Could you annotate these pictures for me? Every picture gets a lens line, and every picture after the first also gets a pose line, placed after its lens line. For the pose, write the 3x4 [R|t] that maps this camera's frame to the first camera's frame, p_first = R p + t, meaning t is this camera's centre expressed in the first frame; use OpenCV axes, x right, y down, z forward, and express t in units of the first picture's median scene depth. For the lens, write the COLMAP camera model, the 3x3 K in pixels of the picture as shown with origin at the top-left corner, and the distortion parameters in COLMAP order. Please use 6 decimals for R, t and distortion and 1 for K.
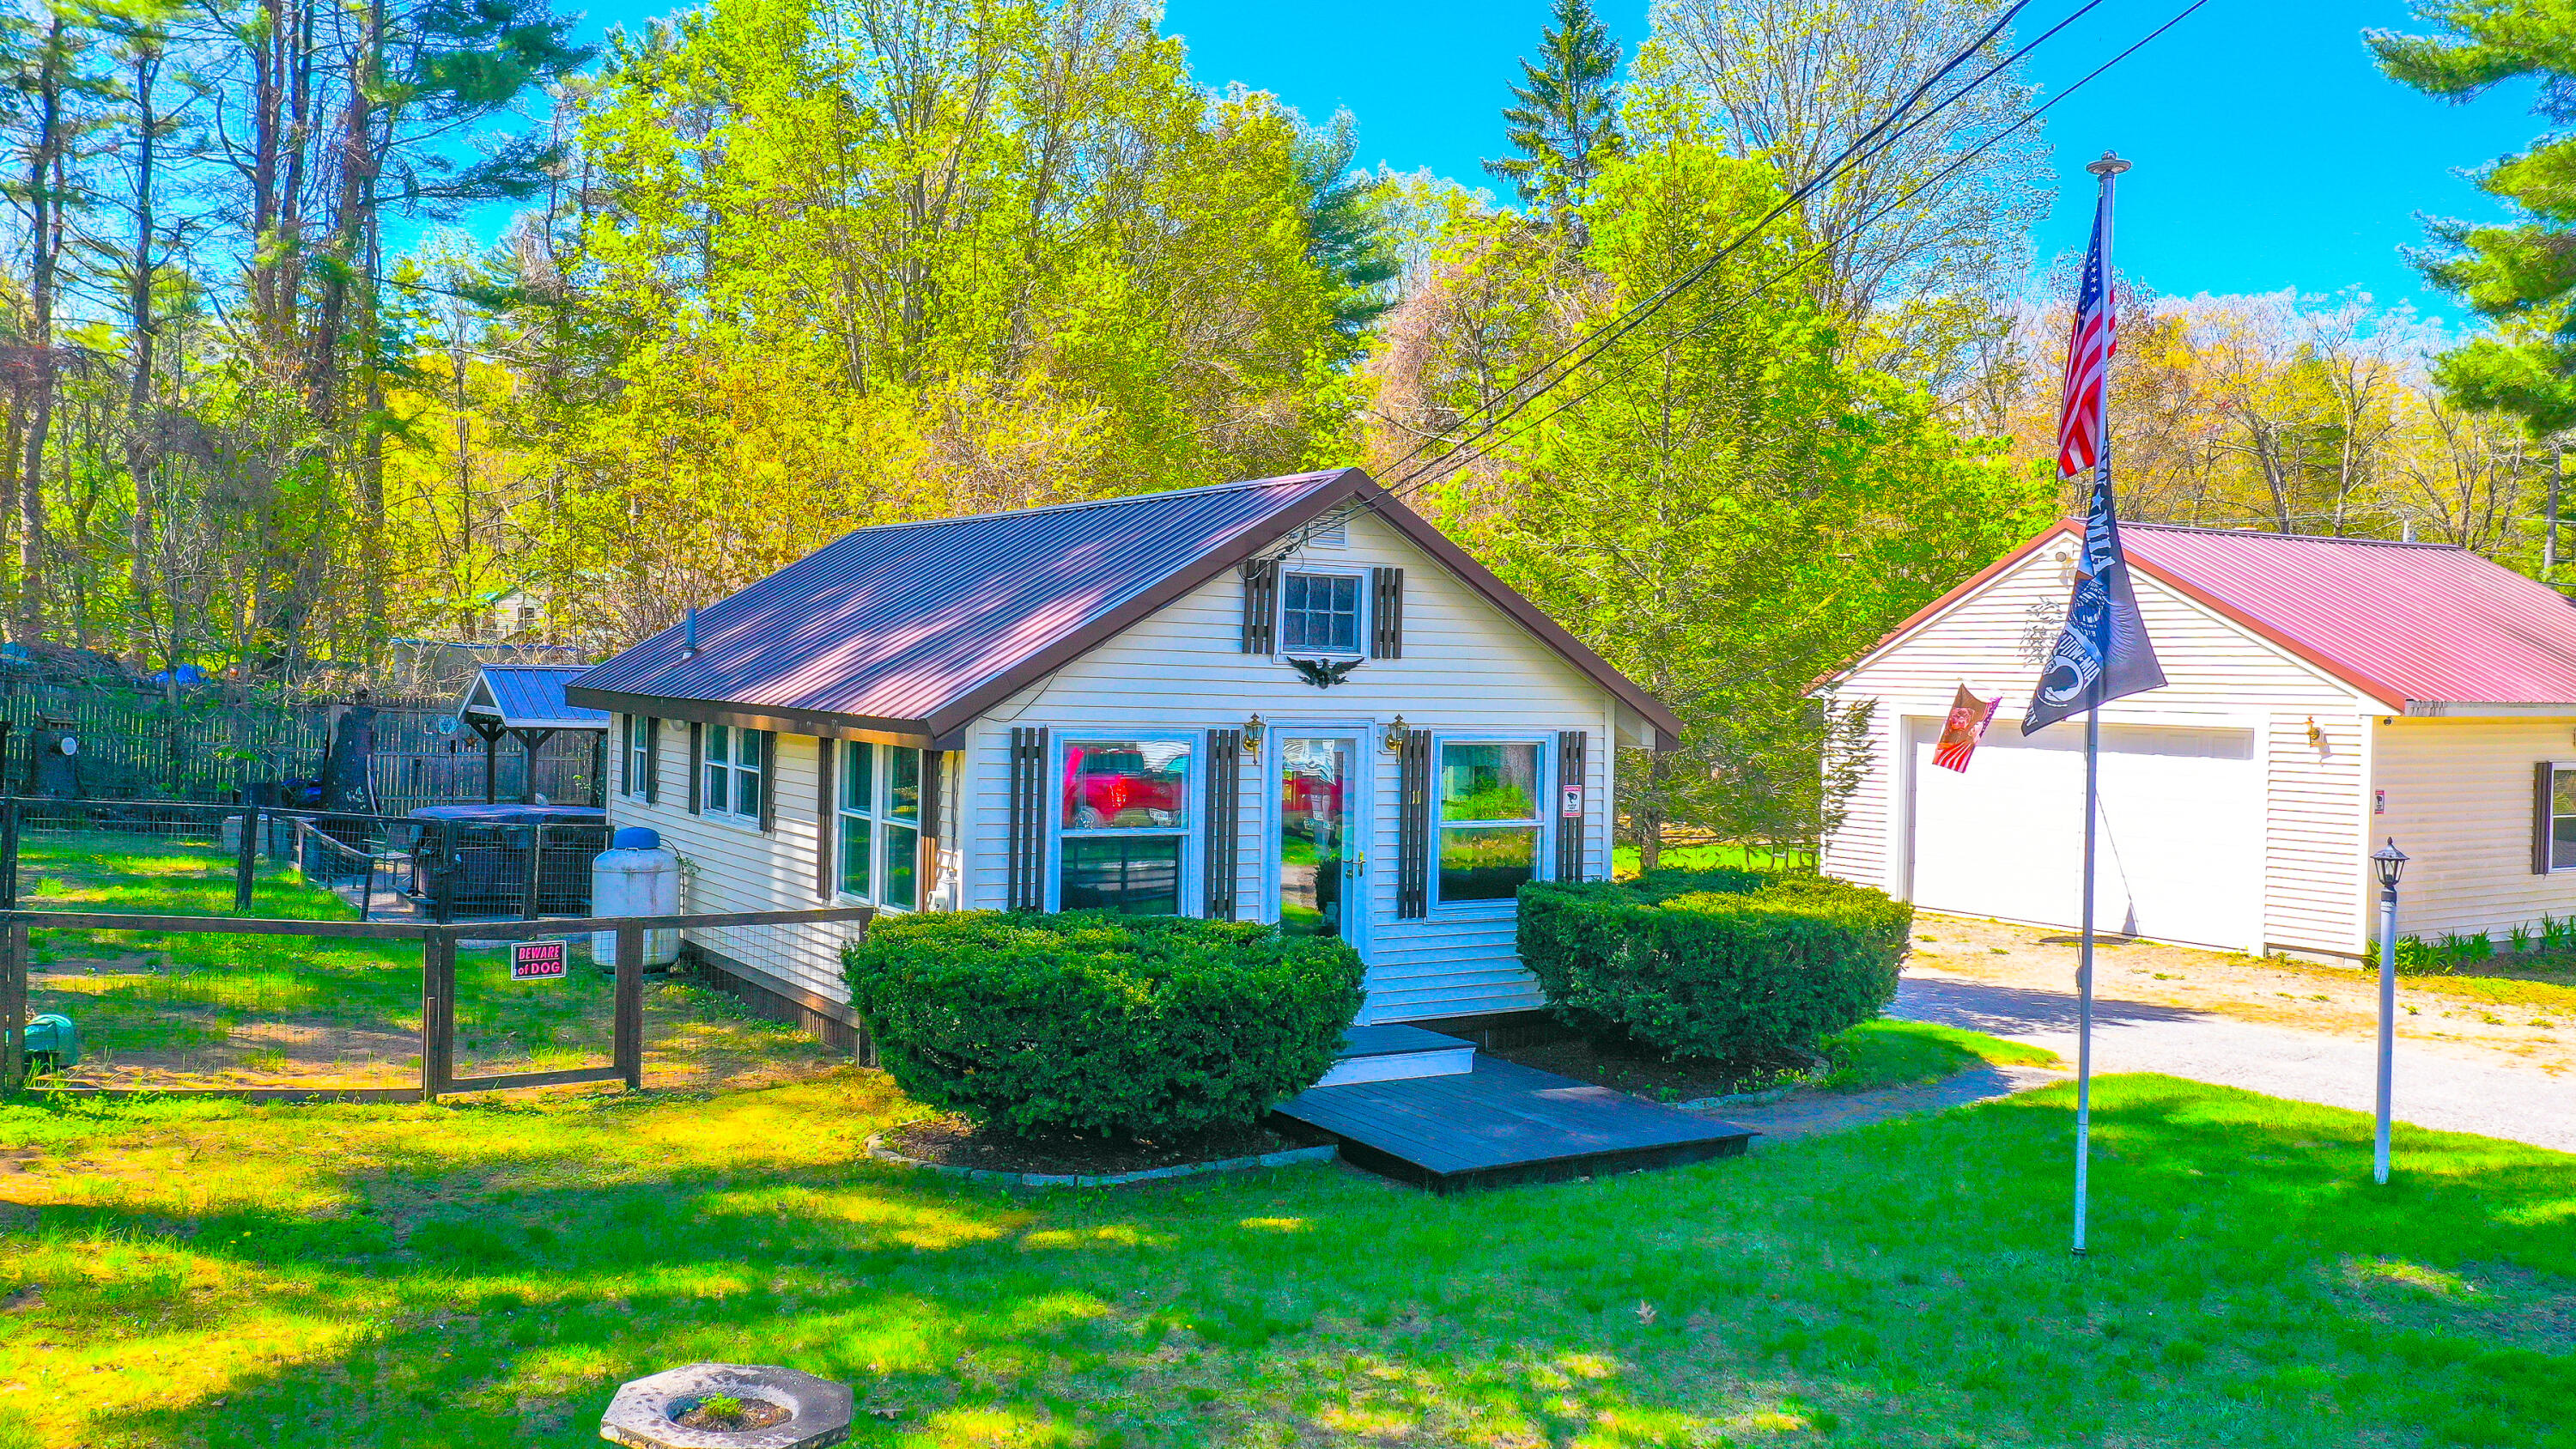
lens RADIAL K [[2109.9, 0, 1284.4], [0, 2109.9, 692.0], [0, 0, 1]] dist [0.003560, 0.006341]
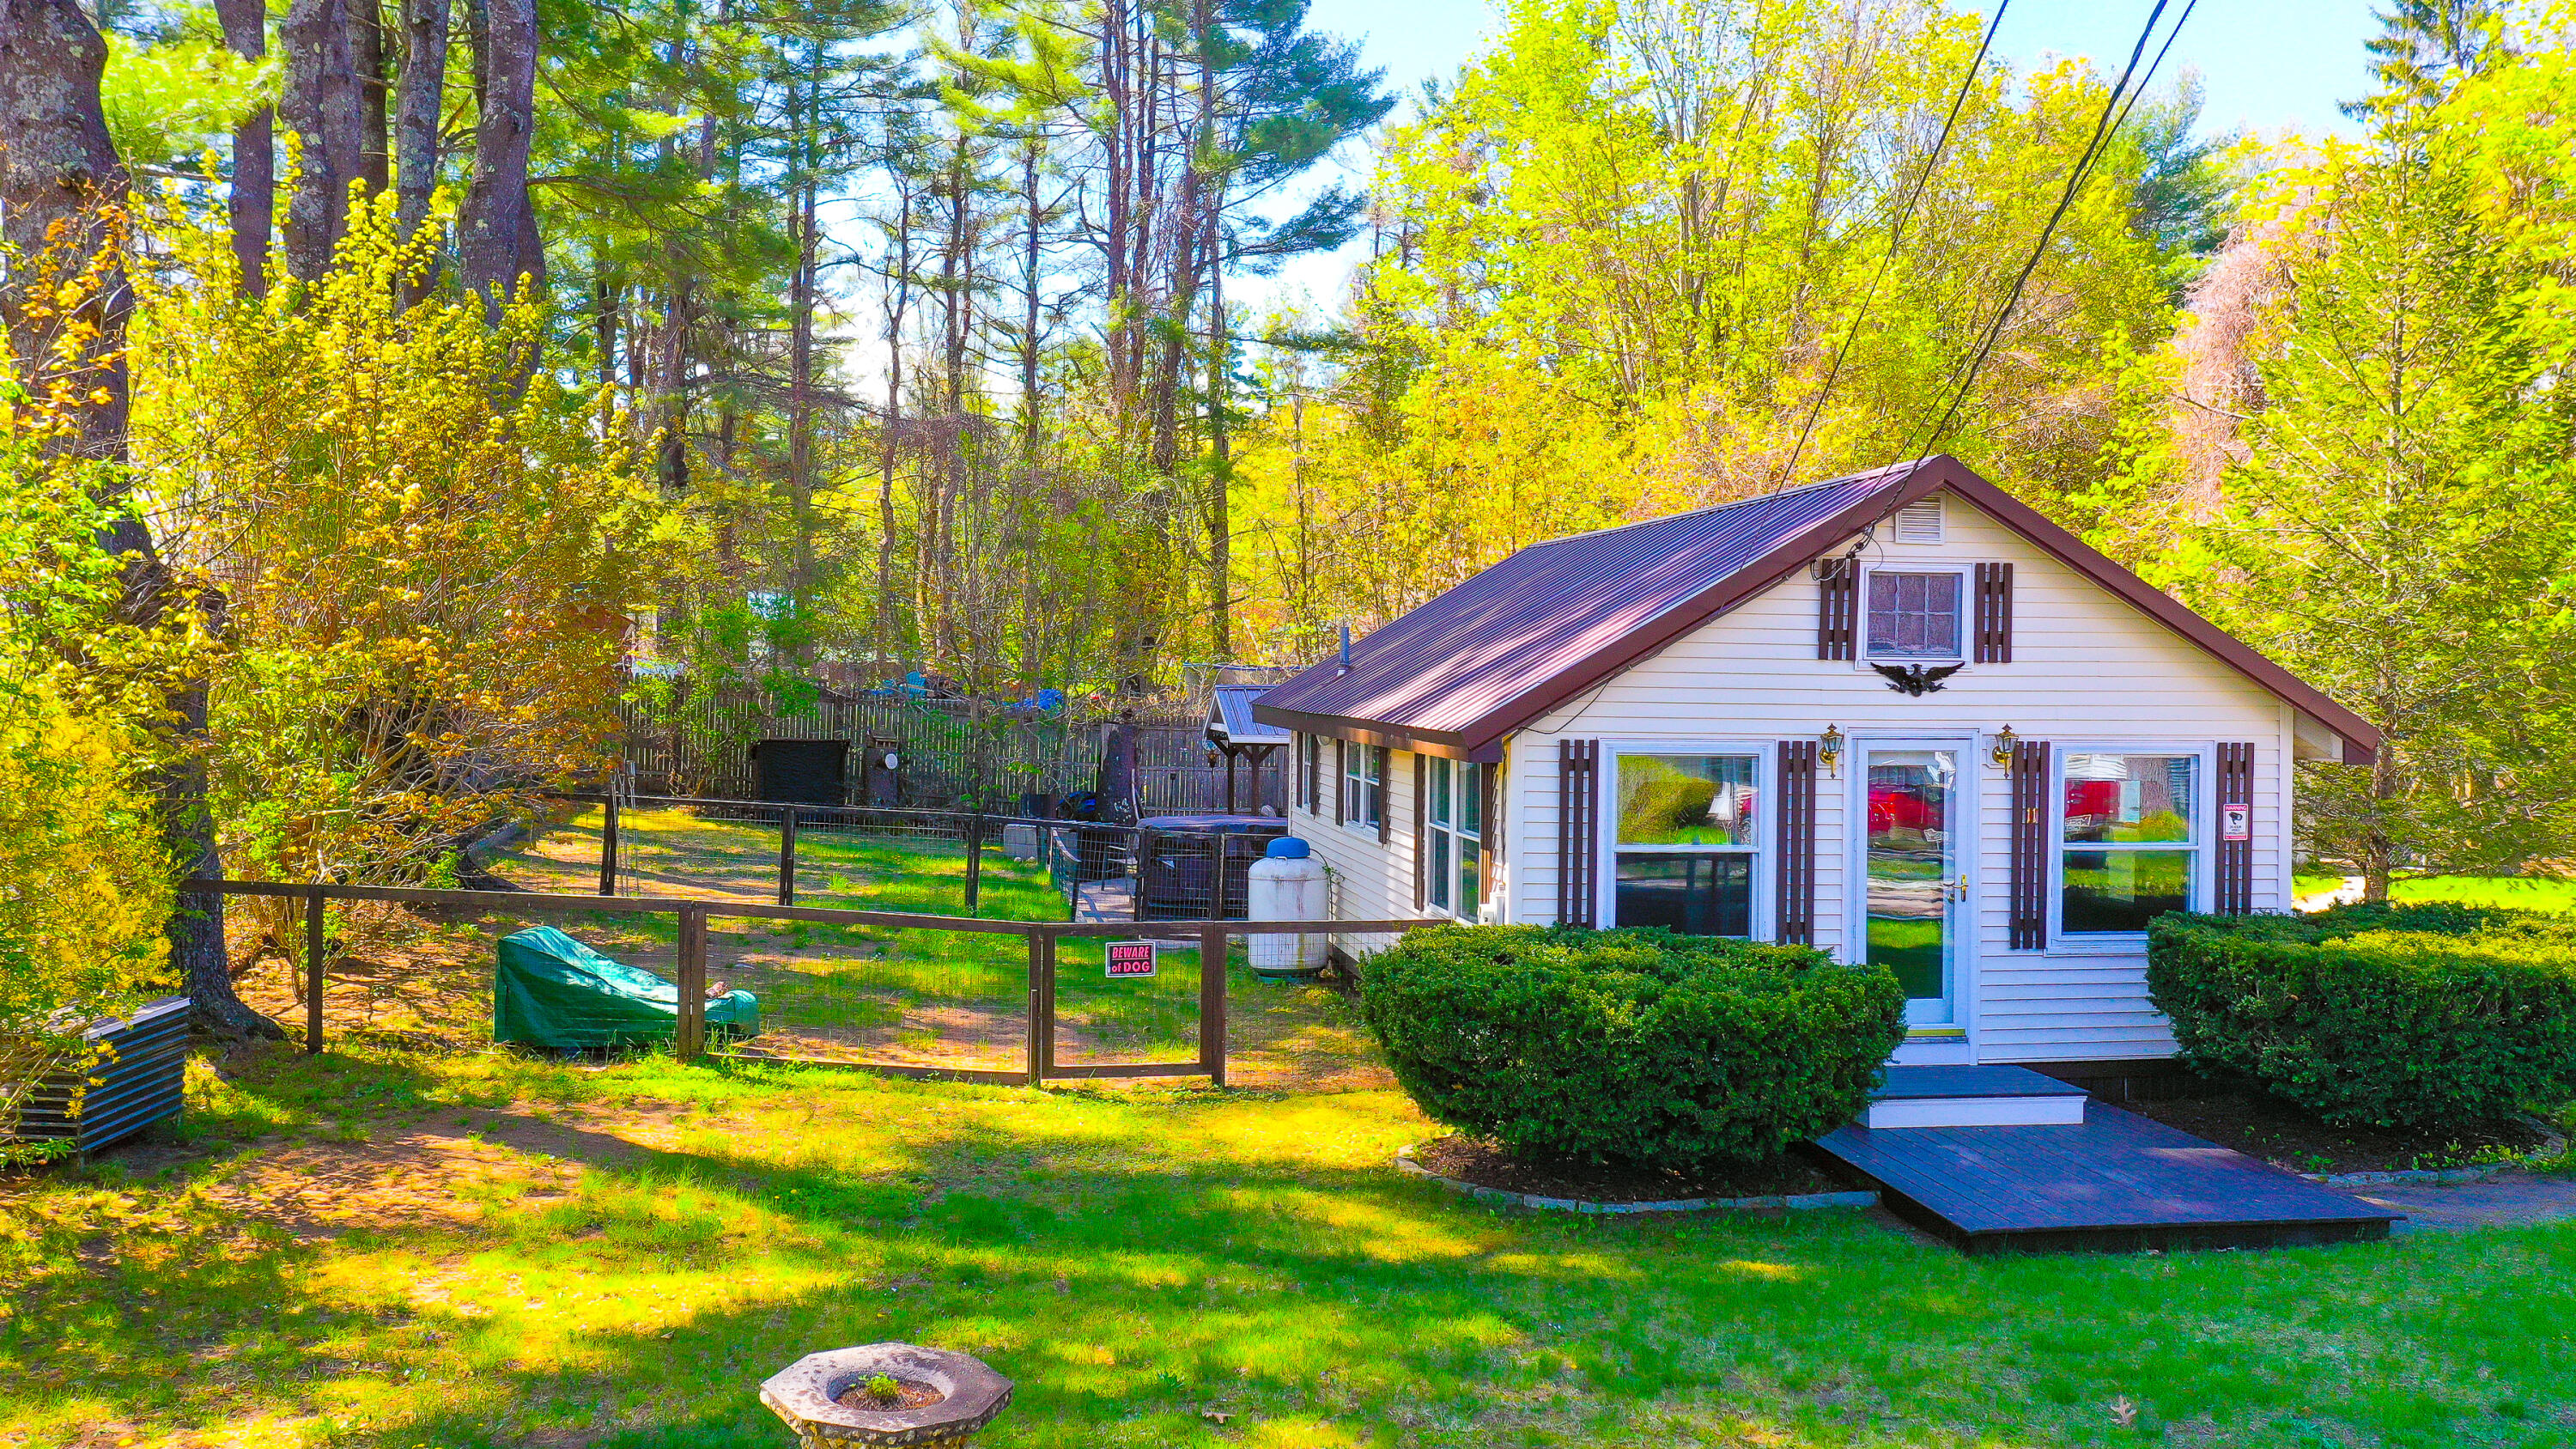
lens RADIAL K [[2104.8, 0, 1288.0], [0, 2104.8, 724.5], [0, 0, 1]] dist [0.010027, 0.001574]
pose [[0.921663, -0.007097, -0.387926, 0.120789], [0.009891, 0.999938, 0.005208, 0.003037], [0.387865, -0.008637, 0.921676, 0.044780]]
